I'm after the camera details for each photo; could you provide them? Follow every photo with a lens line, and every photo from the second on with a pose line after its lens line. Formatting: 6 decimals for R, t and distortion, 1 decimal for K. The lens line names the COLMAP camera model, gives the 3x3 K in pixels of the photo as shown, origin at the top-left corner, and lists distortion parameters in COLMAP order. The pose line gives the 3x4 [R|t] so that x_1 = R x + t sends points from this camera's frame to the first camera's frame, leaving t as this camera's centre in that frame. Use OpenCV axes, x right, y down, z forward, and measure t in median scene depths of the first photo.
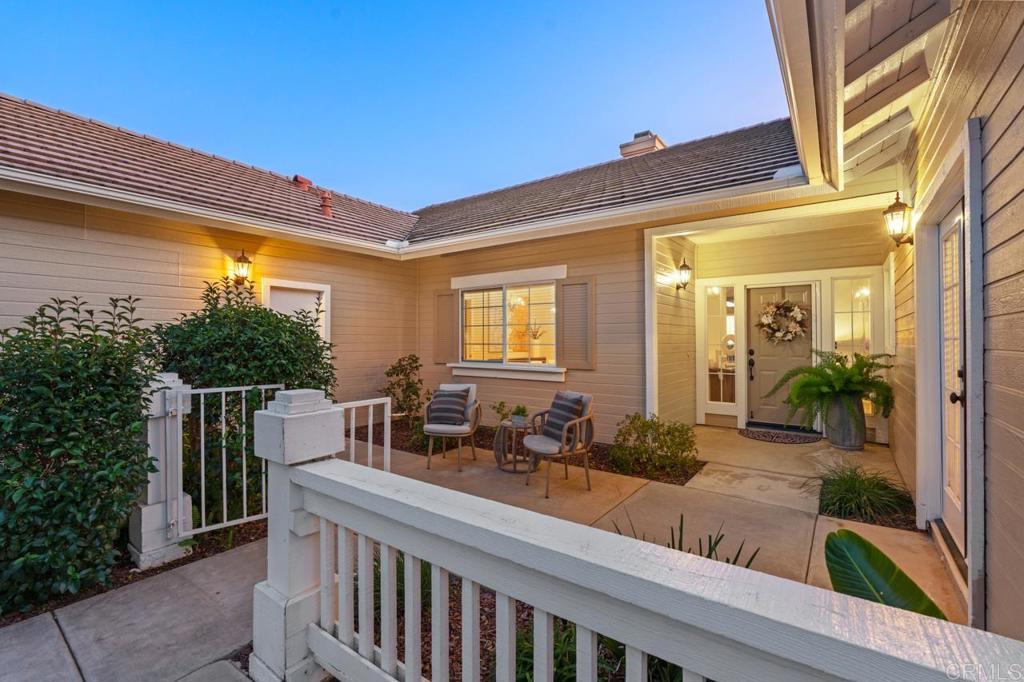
lens RADIAL K [[453.3, 0, 506.2], [0, 453.3, 337.2], [0, 0, 1]] dist [-0.005069, -0.000082]
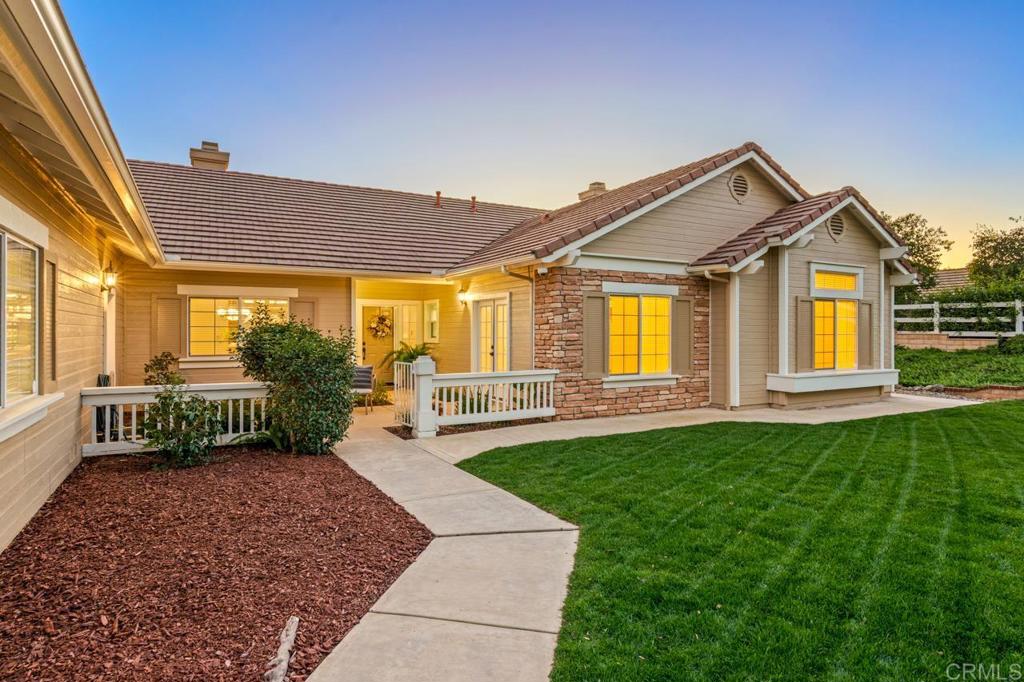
lens RADIAL K [[575.8, 0, 512.6], [0, 575.8, 339.5], [0, 0, 1]] dist [-0.014350, -0.000673]
pose [[0.408034, -0.013853, 0.912862, -1.296476], [-0.007074, 0.999807, 0.018334, -0.028289], [-0.912939, -0.013939, 0.407857, -0.434050]]
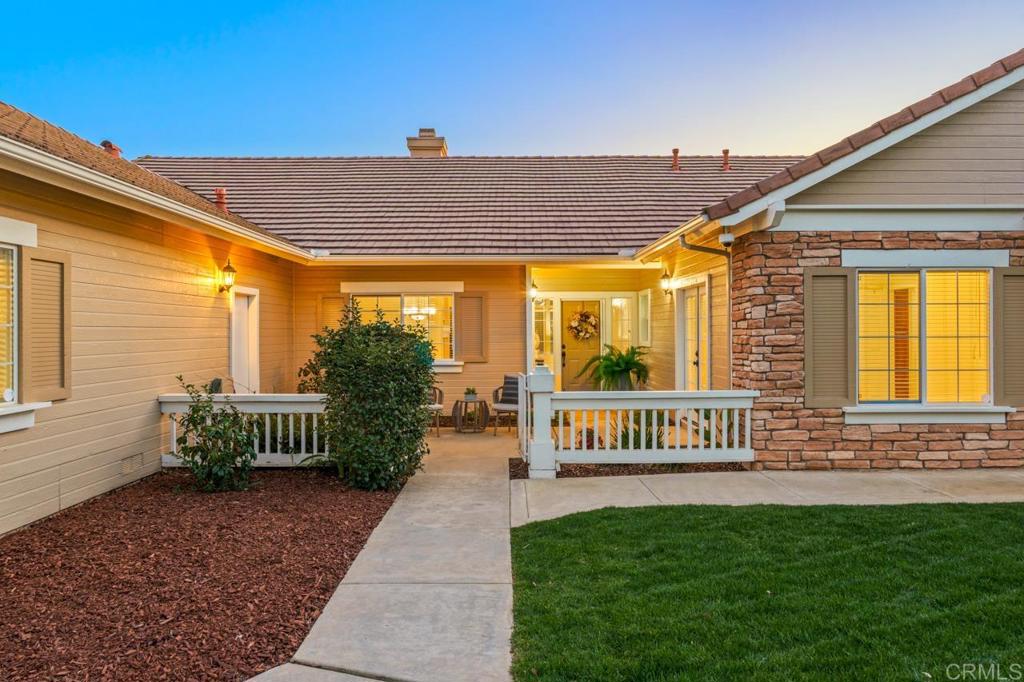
lens RADIAL K [[665.7, 0, 513.6], [0, 665.7, 333.7], [0, 0, 1]] dist [-0.007981, 0.001776]
pose [[0.795746, -0.007137, 0.605589, -0.872416], [0.000420, 0.999937, 0.011232, -0.031696], [-0.605631, -0.008683, 0.795699, -0.573111]]
